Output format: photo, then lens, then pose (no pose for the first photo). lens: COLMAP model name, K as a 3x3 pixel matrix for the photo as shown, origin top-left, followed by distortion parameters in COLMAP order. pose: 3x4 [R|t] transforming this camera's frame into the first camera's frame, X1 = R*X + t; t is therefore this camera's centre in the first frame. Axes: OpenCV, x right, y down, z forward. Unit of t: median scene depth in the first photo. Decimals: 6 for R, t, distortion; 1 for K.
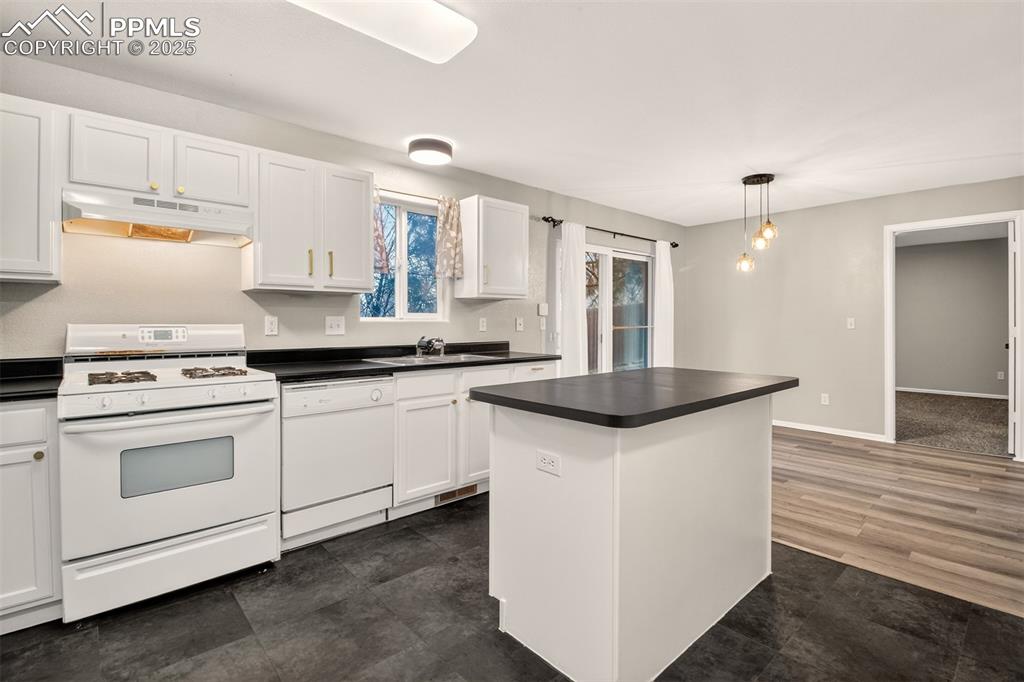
lens RADIAL K [[479.0, 0, 527.3], [0, 479.0, 322.1], [0, 0, 1]] dist [-0.000616, -0.016415]
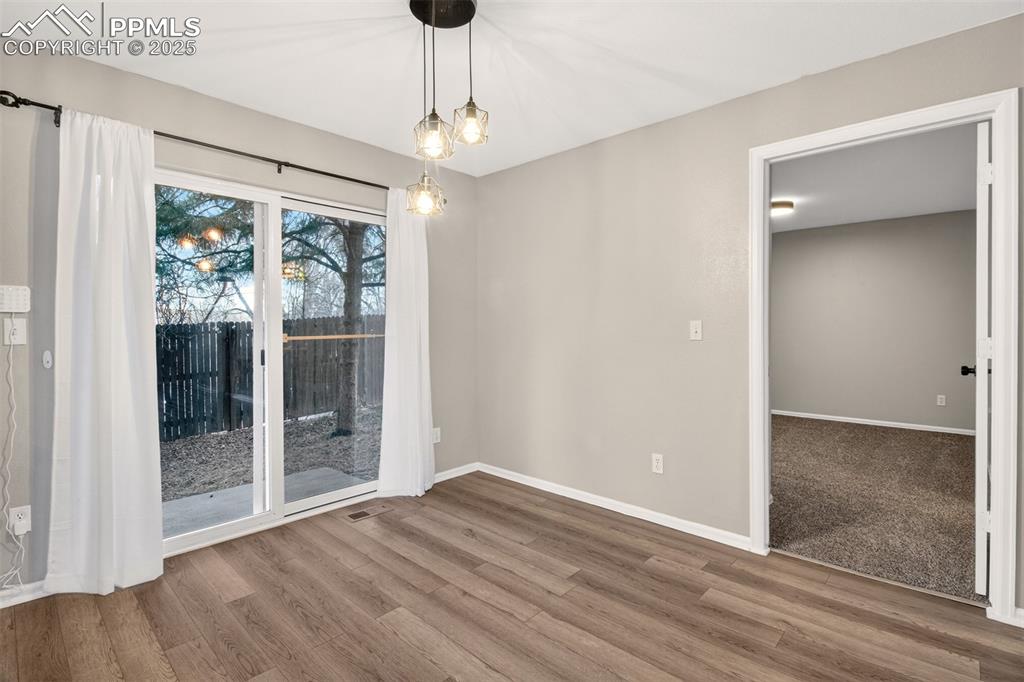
lens RADIAL K [[491.6, 0, 532.9], [0, 491.6, 332.1], [0, 0, 1]] dist [0.023486, -0.017294]
pose [[0.997579, 0.000120, 0.069544, 0.470832], [-0.000539, 0.999982, 0.005996, 0.001623], [-0.069542, -0.006019, 0.997561, 0.461759]]
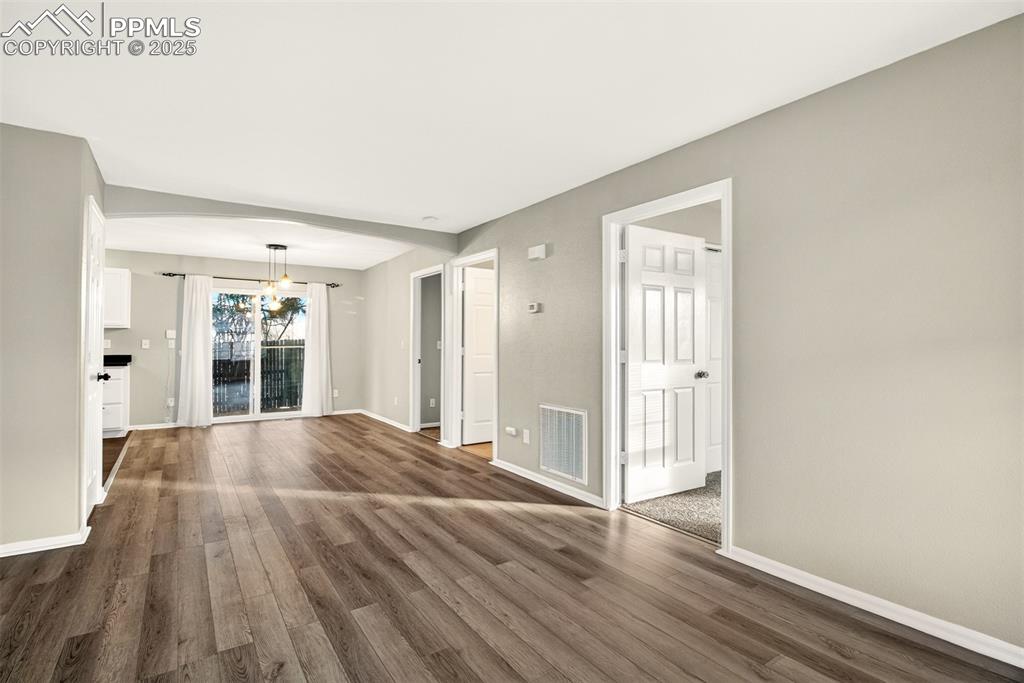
lens RADIAL K [[484.8, 0, 517.6], [0, 484.8, 331.5], [0, 0, 1]] dist [-0.000935, -0.016399]
pose [[0.989023, -0.000646, -0.147762, 1.259669], [-0.003204, 0.999662, -0.025814, 0.000393], [0.147728, 0.026004, 0.988686, -0.321927]]
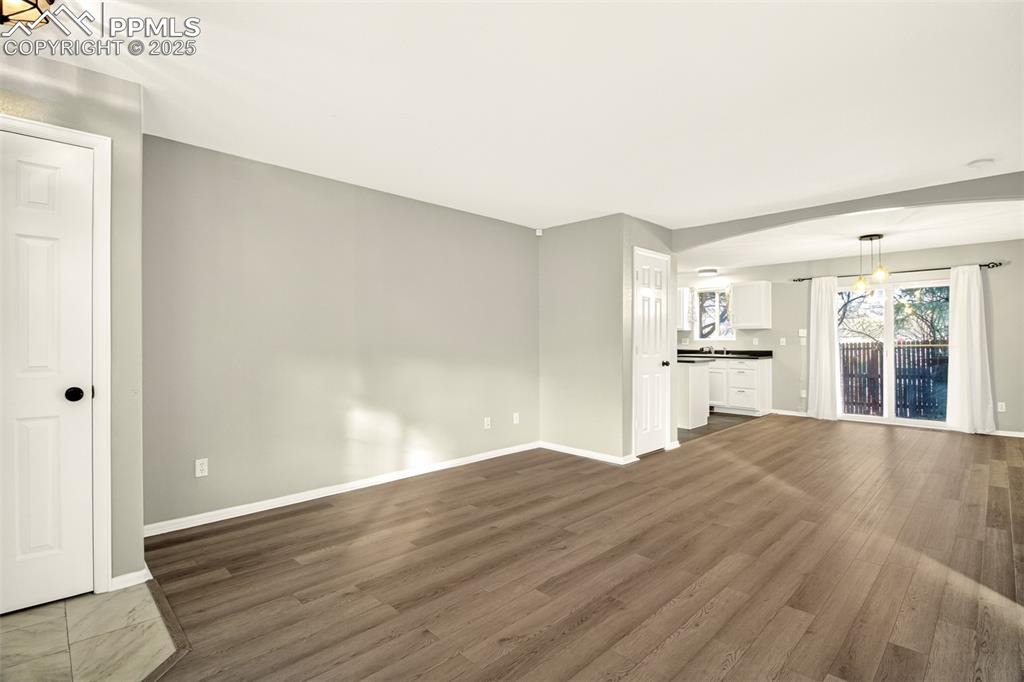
lens RADIAL K [[484.8, 0, 517.6], [0, 484.8, 331.0], [0, 0, 1]] dist [-0.000935, -0.016399]
pose [[0.022164, -0.017714, -0.999597, 1.614034], [-0.002934, 0.999838, -0.017783, -0.000140], [0.999750, 0.003327, 0.022108, -0.038448]]
